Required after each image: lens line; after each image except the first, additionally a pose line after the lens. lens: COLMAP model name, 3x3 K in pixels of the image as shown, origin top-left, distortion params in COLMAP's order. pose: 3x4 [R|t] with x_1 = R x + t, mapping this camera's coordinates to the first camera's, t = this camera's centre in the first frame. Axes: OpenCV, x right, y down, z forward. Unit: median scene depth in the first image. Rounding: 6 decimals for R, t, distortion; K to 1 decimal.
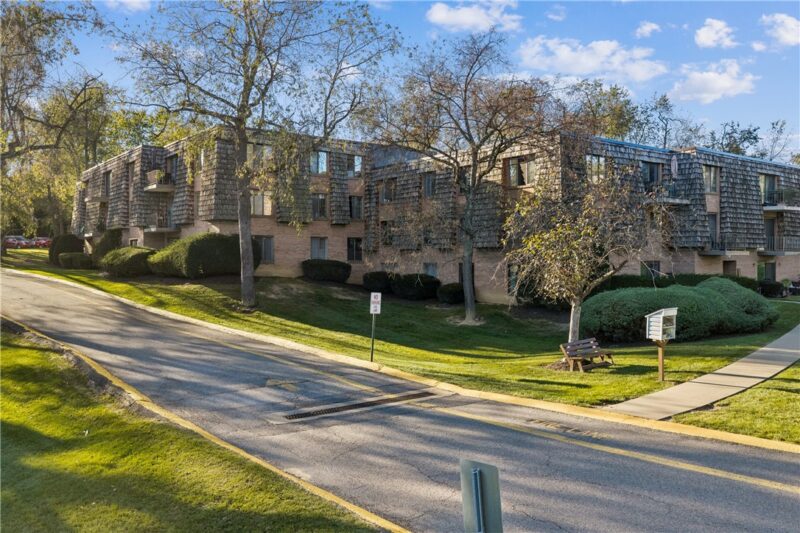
lens RADIAL K [[660.8, 0, 396.9], [0, 660.8, 242.3], [0, 0, 1]] dist [-0.006633, -0.003705]
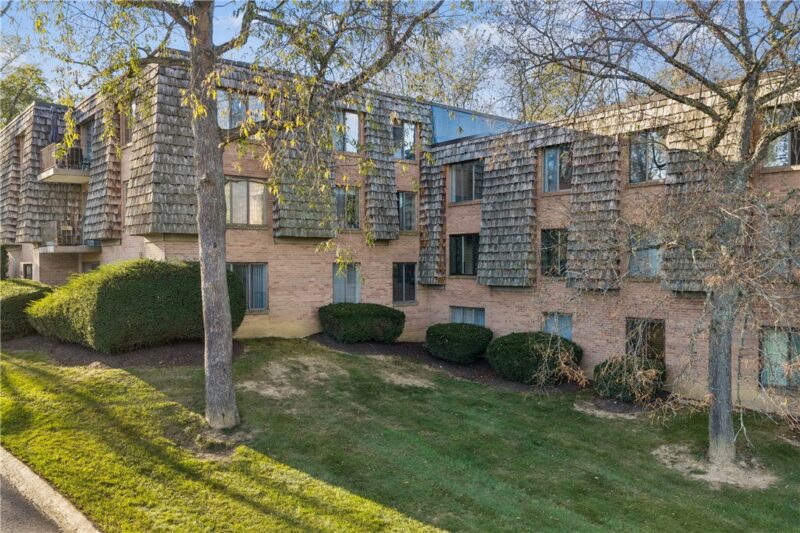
lens RADIAL K [[668.6, 0, 400.0], [0, 668.6, 266.5], [0, 0, 1]] dist [0.011194, -0.010802]
pose [[0.999237, -0.001256, 0.039035, -0.096608], [0.000107, 0.999567, 0.029412, -0.022228], [-0.039055, -0.029386, 0.998805, 0.434378]]
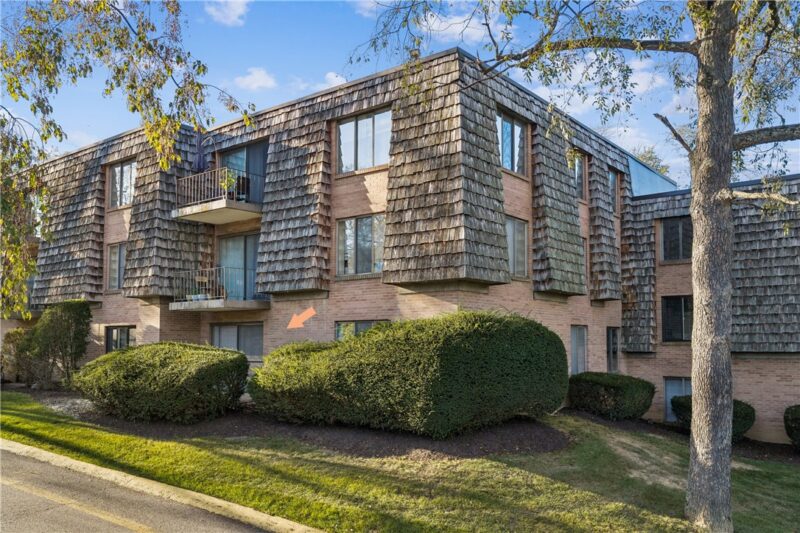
lens RADIAL K [[661.8, 0, 400.9], [0, 661.8, 295.8], [0, 0, 1]] dist [0.012761, 0.001298]
pose [[0.968293, 0.022604, 0.248792, -0.374804], [-0.010817, 0.998758, -0.048640, -0.004693], [-0.249583, 0.044407, 0.967335, 0.573732]]
